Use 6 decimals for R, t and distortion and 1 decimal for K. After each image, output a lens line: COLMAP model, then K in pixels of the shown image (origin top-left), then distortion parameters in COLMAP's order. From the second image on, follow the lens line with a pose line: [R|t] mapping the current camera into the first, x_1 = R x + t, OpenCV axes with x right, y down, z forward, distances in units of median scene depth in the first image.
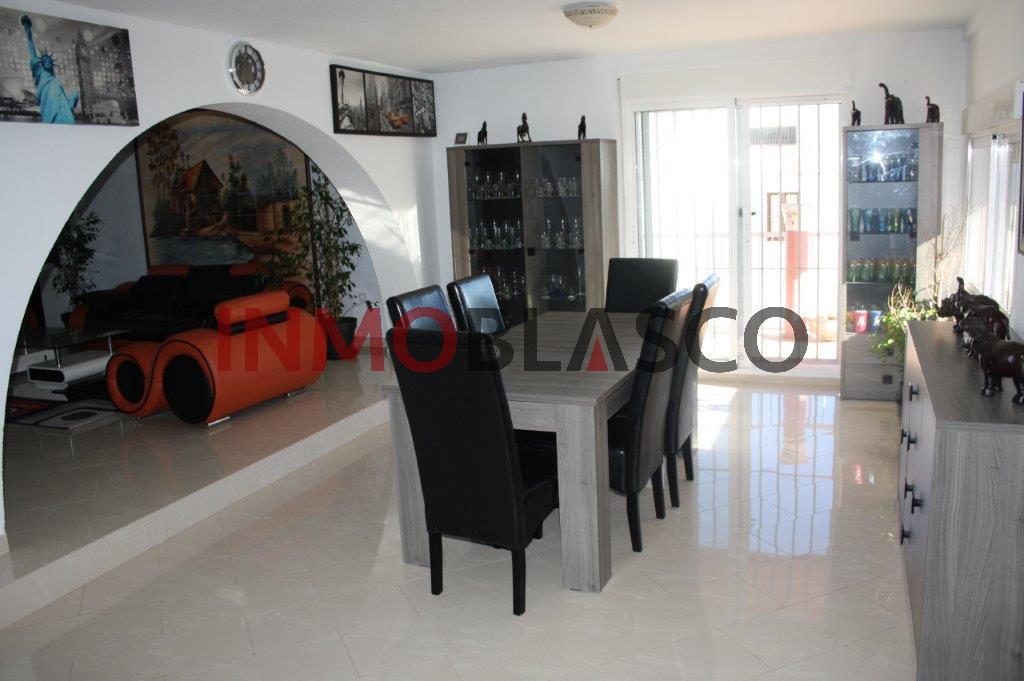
lens RADIAL K [[843.7, 0, 512.0], [0, 843.7, 340.5], [0, 0, 1]] dist [-0.107862, 0.001832]
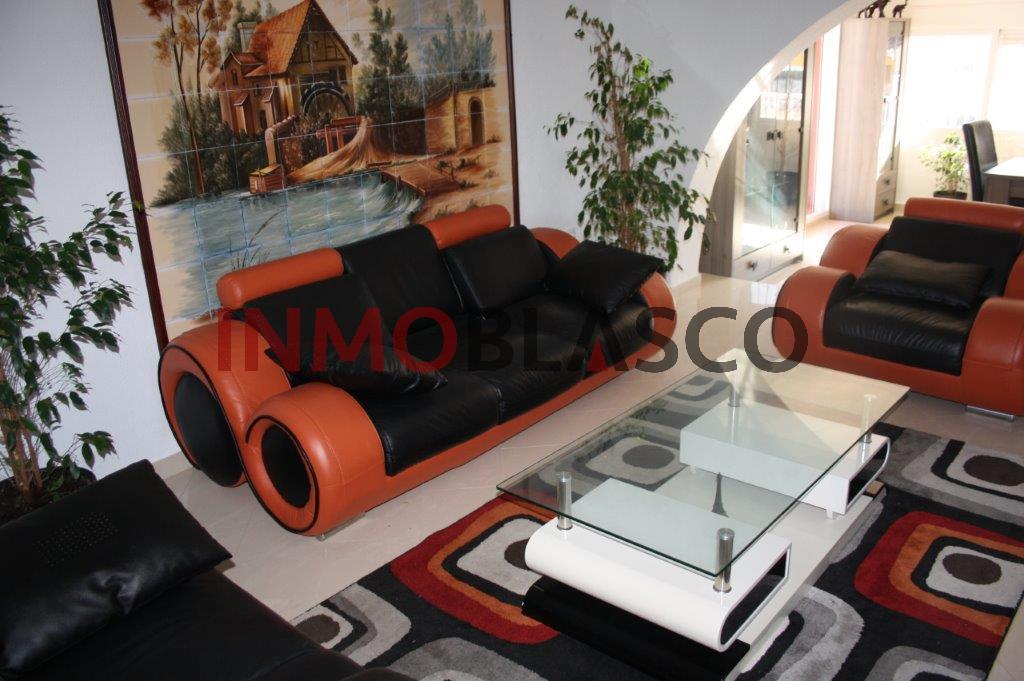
lens RADIAL K [[843.7, 0, 512.0], [0, 843.7, 340.5], [0, 0, 1]] dist [-0.107862, 0.001832]
pose [[0.312078, -0.287693, 0.905450, -0.777417], [0.201111, 0.951456, 0.232995, -0.129530], [-0.928527, 0.109384, 0.354786, 0.777215]]
